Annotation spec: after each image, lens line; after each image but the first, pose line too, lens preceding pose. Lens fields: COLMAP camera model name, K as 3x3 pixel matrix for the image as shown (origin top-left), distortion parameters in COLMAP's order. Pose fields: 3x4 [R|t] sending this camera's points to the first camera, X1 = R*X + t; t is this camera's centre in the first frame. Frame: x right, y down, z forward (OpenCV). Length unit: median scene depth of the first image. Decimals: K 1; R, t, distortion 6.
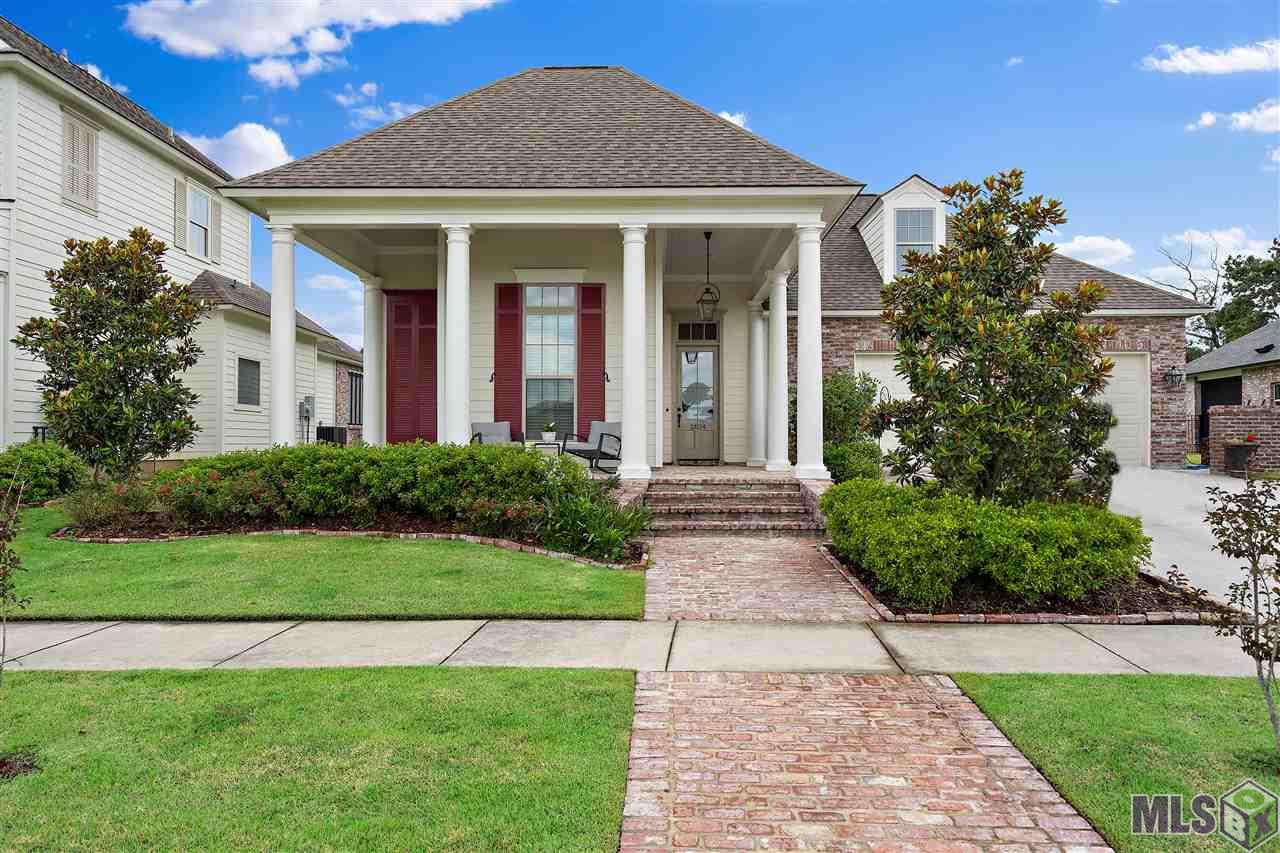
lens RADIAL K [[859.4, 0, 647.1], [0, 859.4, 426.9], [0, 0, 1]] dist [0.007310, -0.001096]
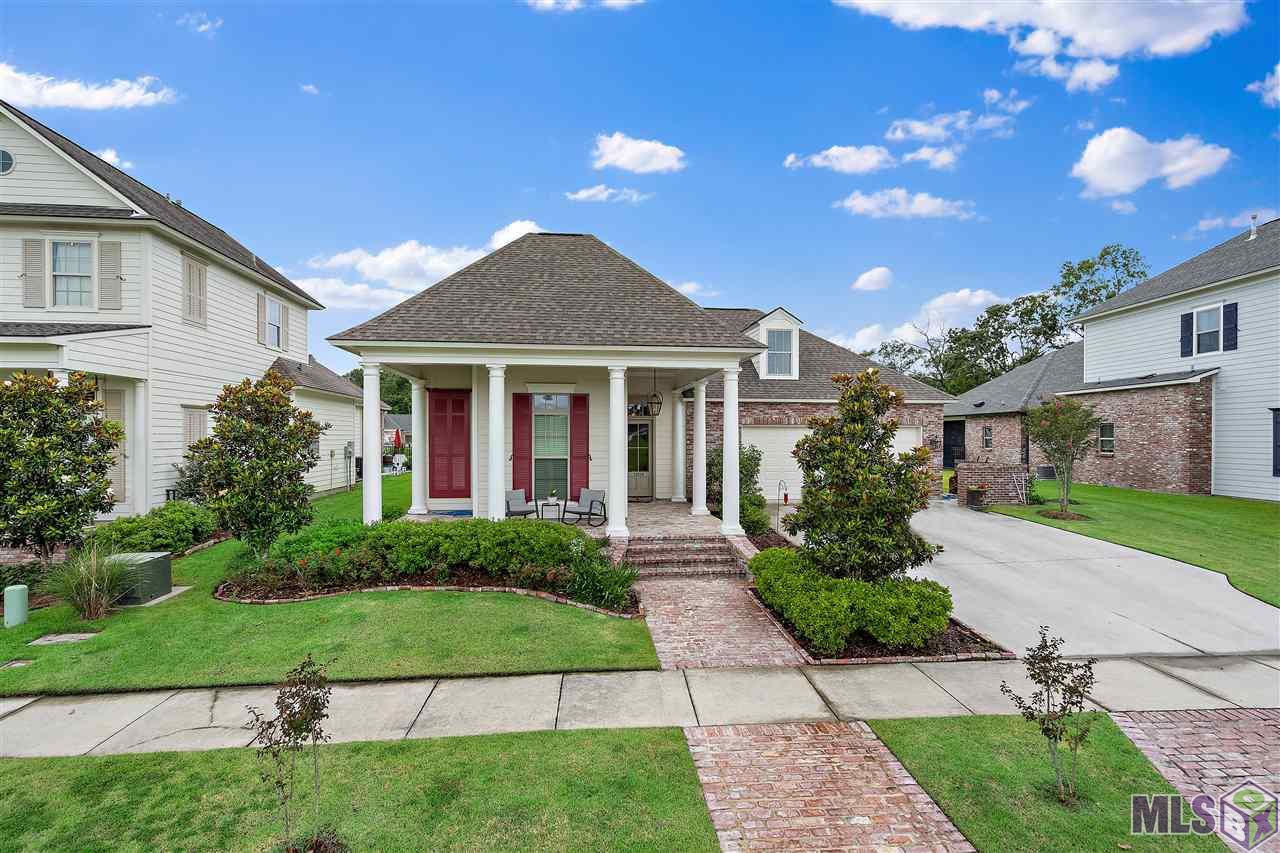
lens RADIAL K [[601.0, 0, 643.4], [0, 601.0, 441.8], [0, 0, 1]] dist [-0.007334, 0.001634]
pose [[0.991902, -0.000061, 0.127006, -0.112413], [-0.002727, 0.999759, 0.021781, -0.138298], [-0.126976, -0.021951, 0.991663, -0.052689]]
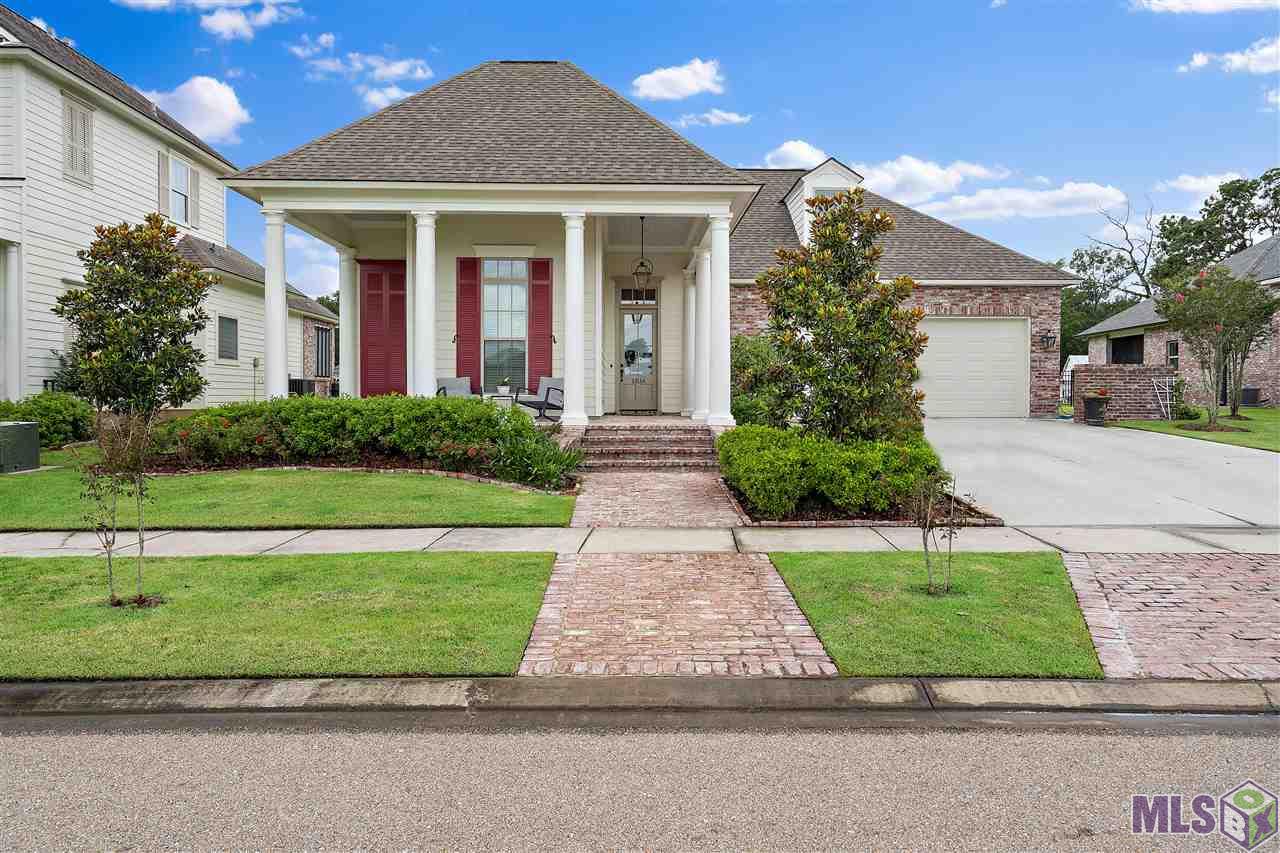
lens RADIAL K [[860.8, 0, 646.7], [0, 860.8, 401.5], [0, 0, 1]] dist [0.006499, -0.000503]
pose [[0.999067, 0.001462, 0.043168, 0.037084], [-0.002630, 0.999632, 0.027000, -0.006590], [-0.043113, -0.027088, 0.998703, -0.224602]]
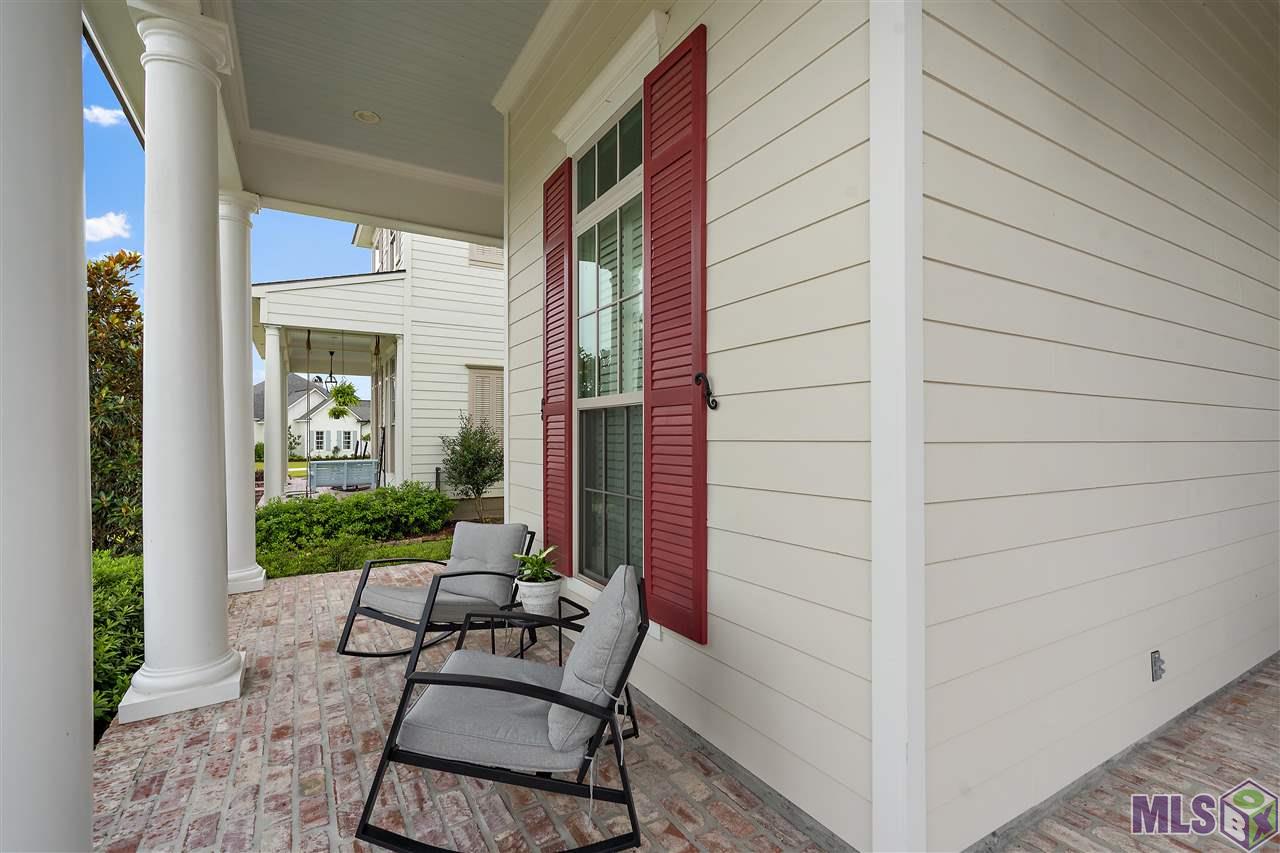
lens RADIAL K [[596.0, 0, 648.1], [0, 596.0, 428.7], [0, 0, 1]] dist [-0.002599, 0.001039]
pose [[0.536994, -0.013897, -0.843471, 0.133251], [0.018247, 0.999822, -0.004856, -0.059237], [0.843388, -0.012783, 0.537152, 1.142728]]
